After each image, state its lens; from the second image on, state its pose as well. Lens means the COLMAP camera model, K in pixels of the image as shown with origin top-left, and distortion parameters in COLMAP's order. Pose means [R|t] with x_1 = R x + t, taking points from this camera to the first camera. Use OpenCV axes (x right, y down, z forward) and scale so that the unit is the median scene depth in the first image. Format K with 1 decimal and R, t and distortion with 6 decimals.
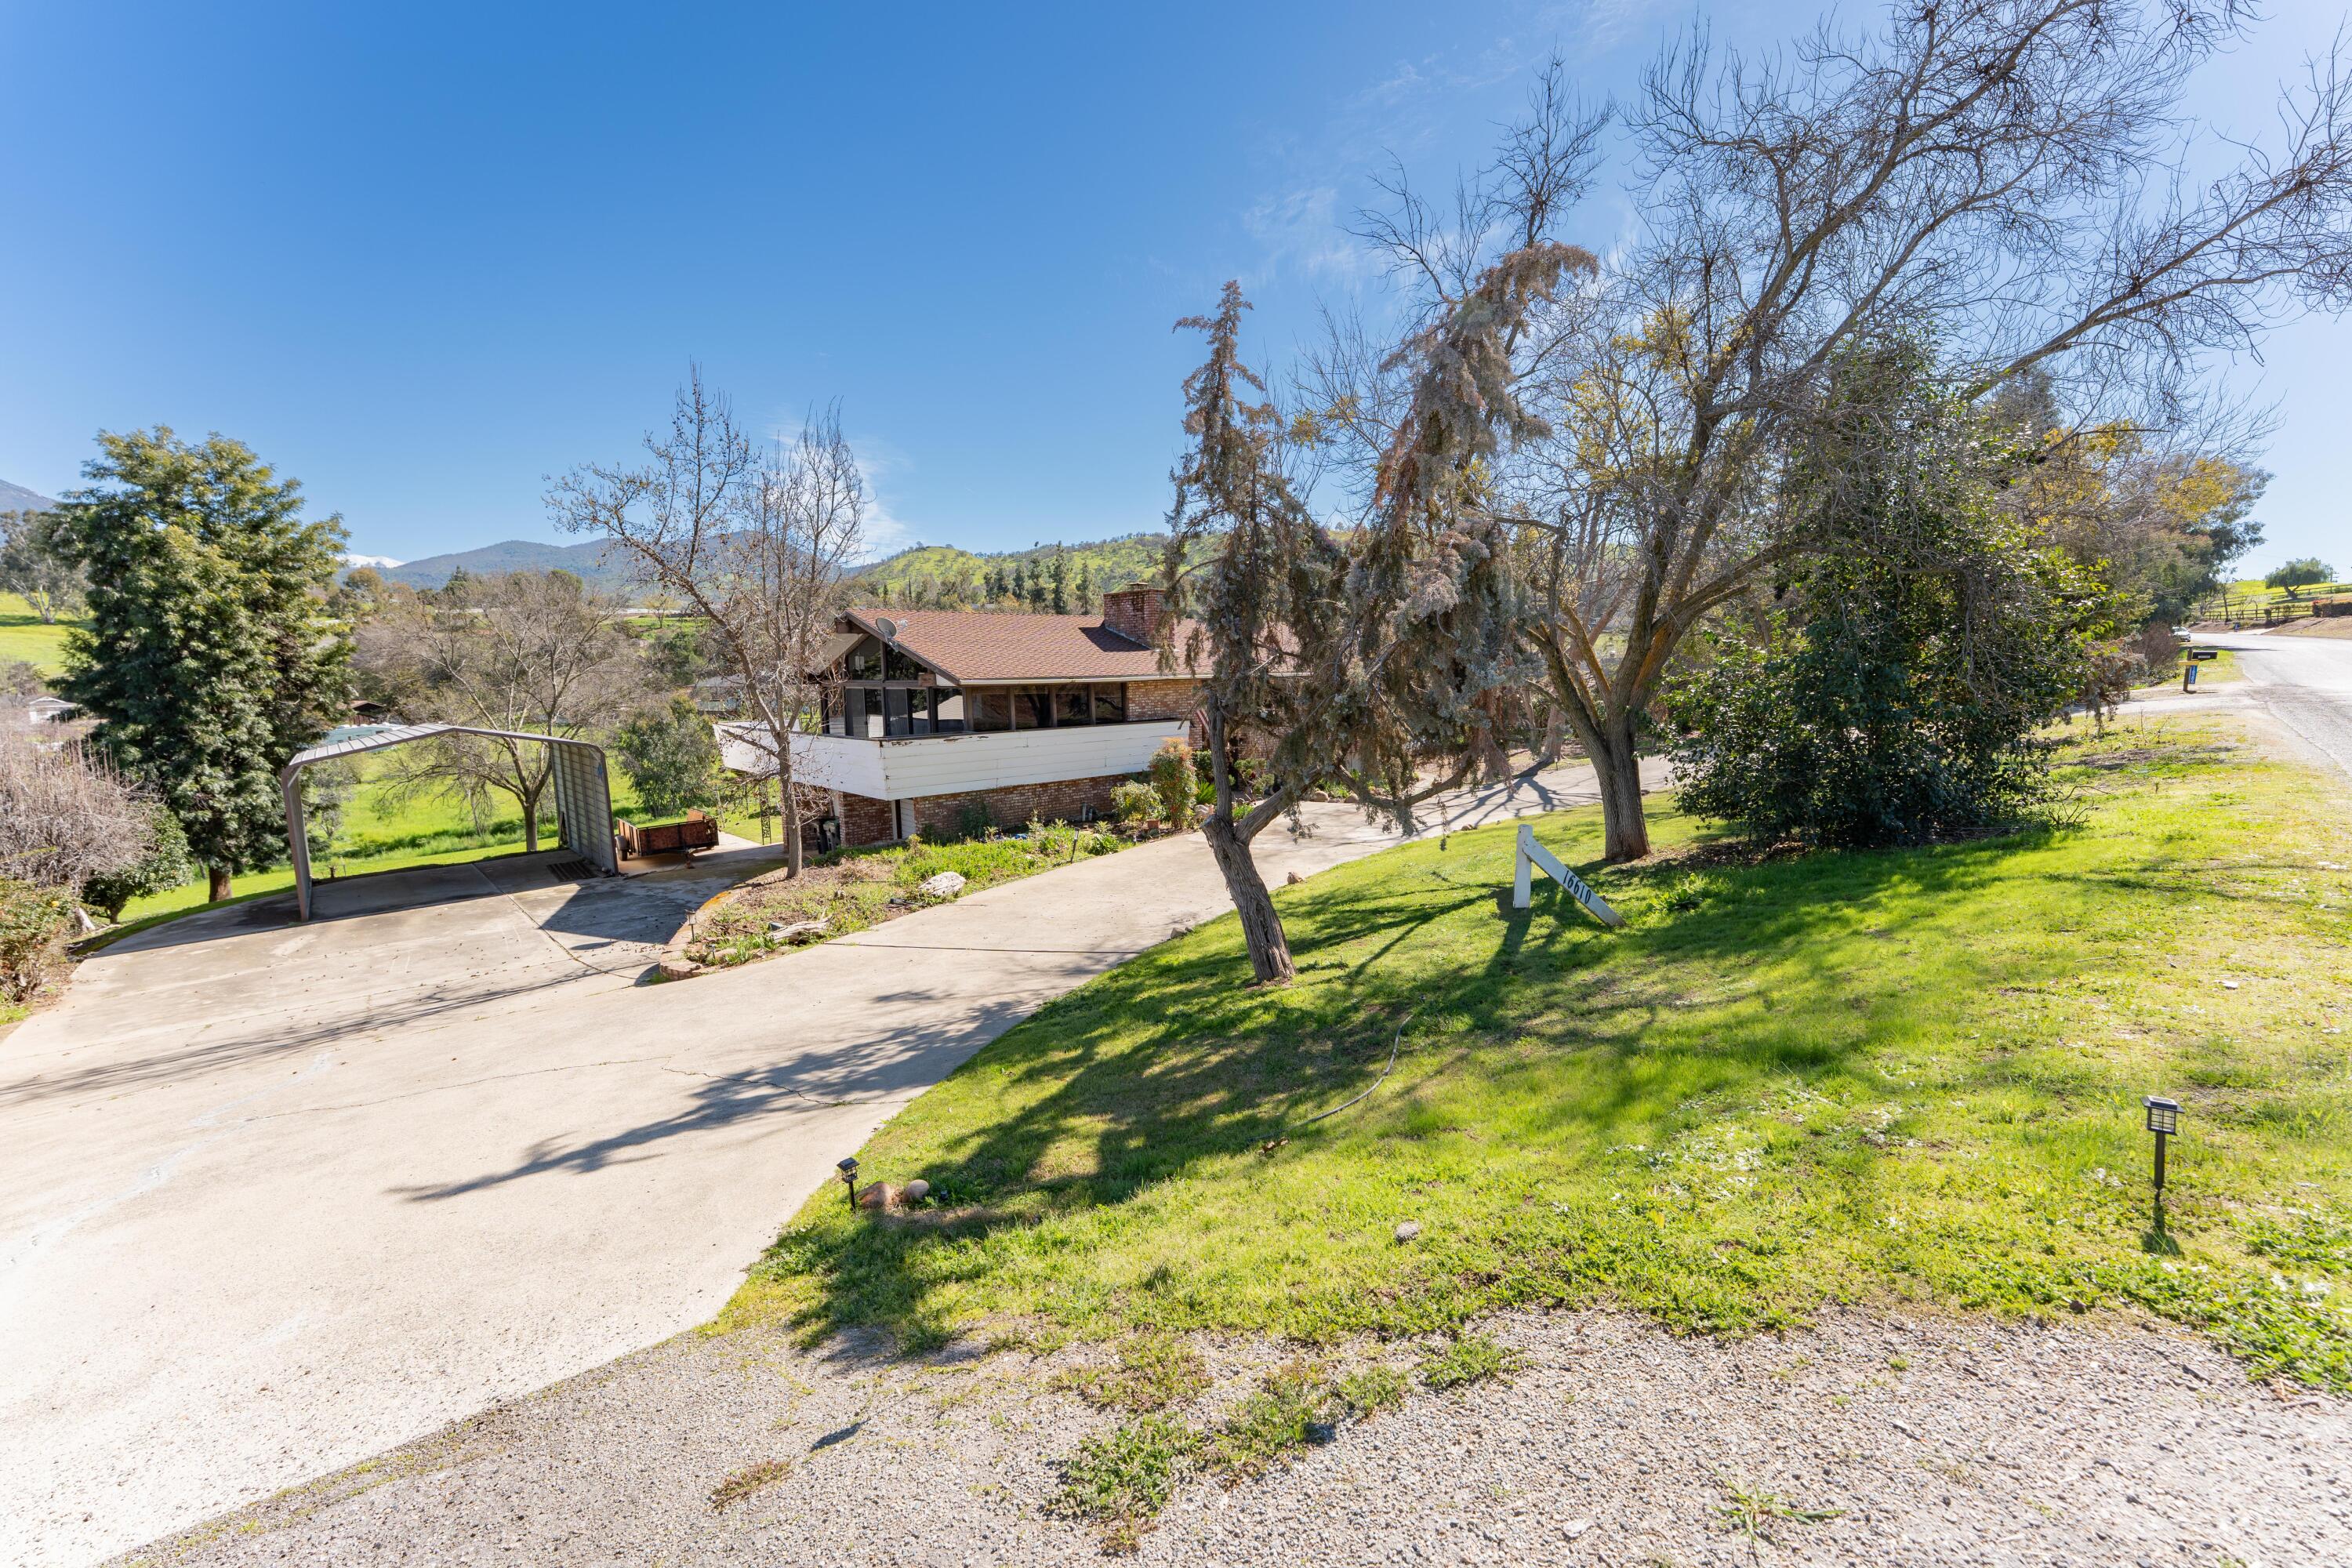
lens RADIAL K [[955.0, 0, 1176.0], [0, 955.0, 784.0], [0, 0, 1]] dist [-0.000343, 0.000214]
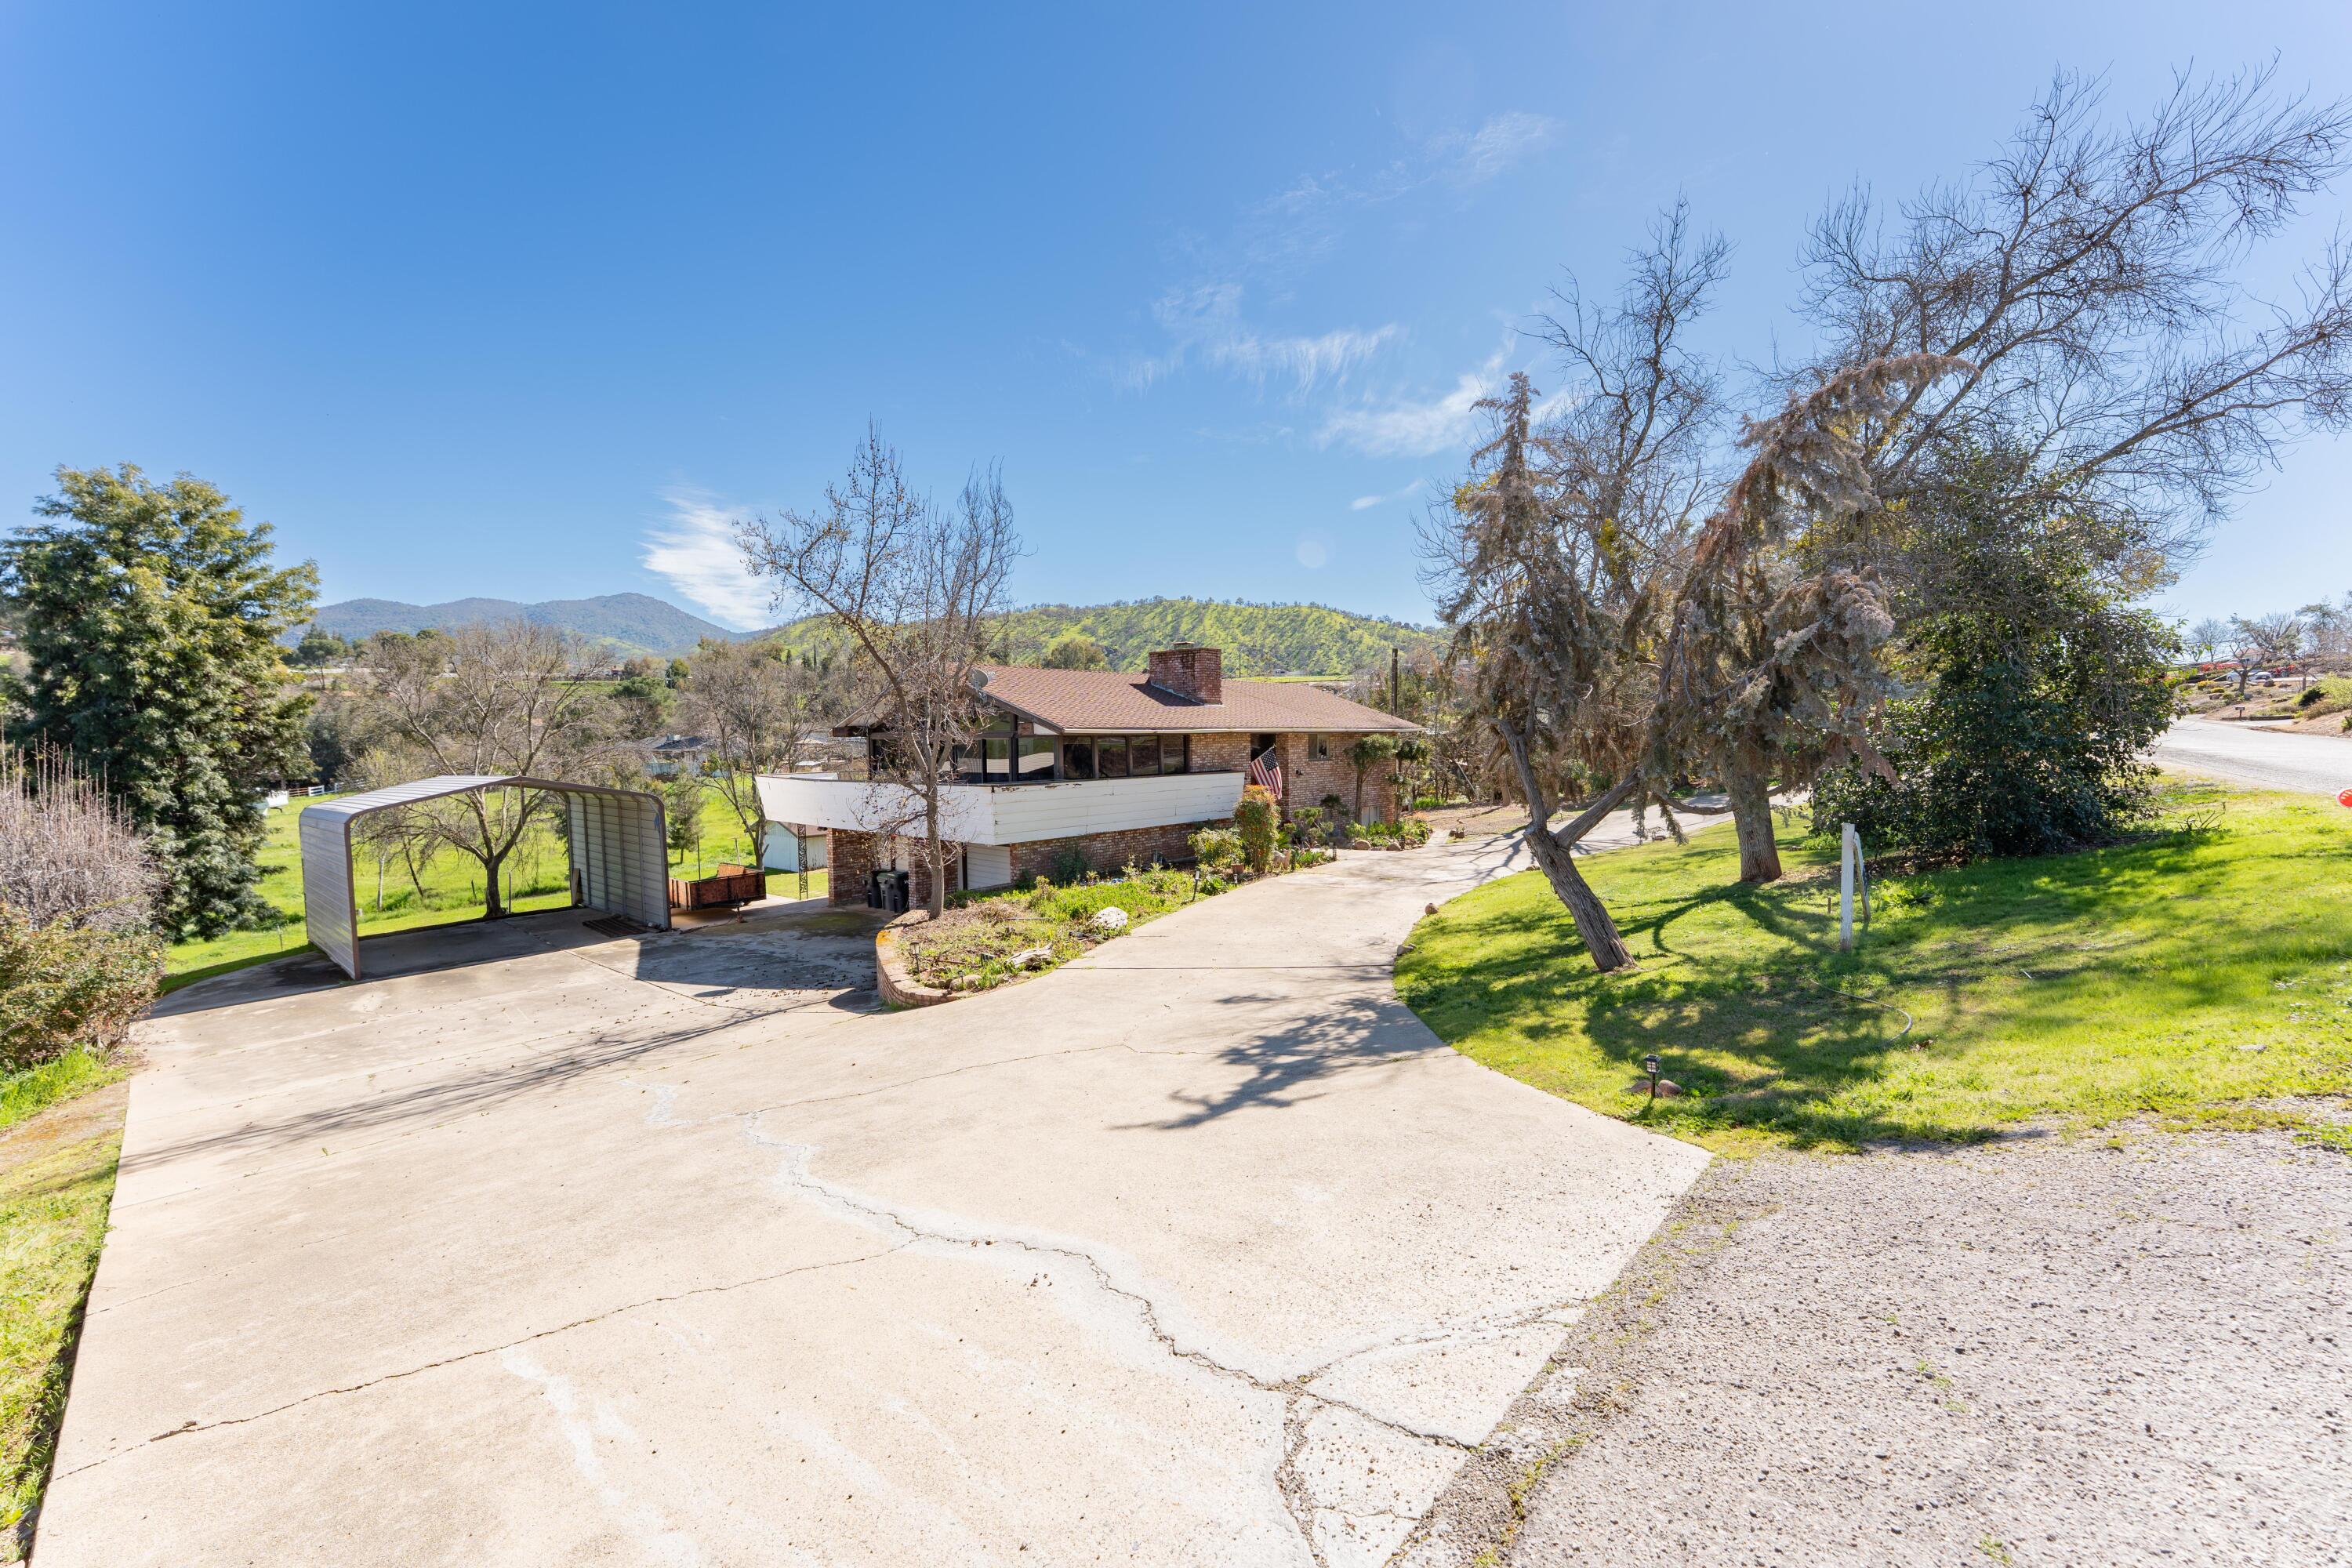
lens RADIAL K [[966.4, 0, 1140.7], [0, 966.4, 788.9], [0, 0, 1]] dist [-0.000032, -0.000031]
pose [[0.994245, -0.000614, 0.107127, -0.196891], [0.008210, 0.997480, -0.070476, 0.023601], [-0.106814, 0.070950, 0.991744, -0.032063]]
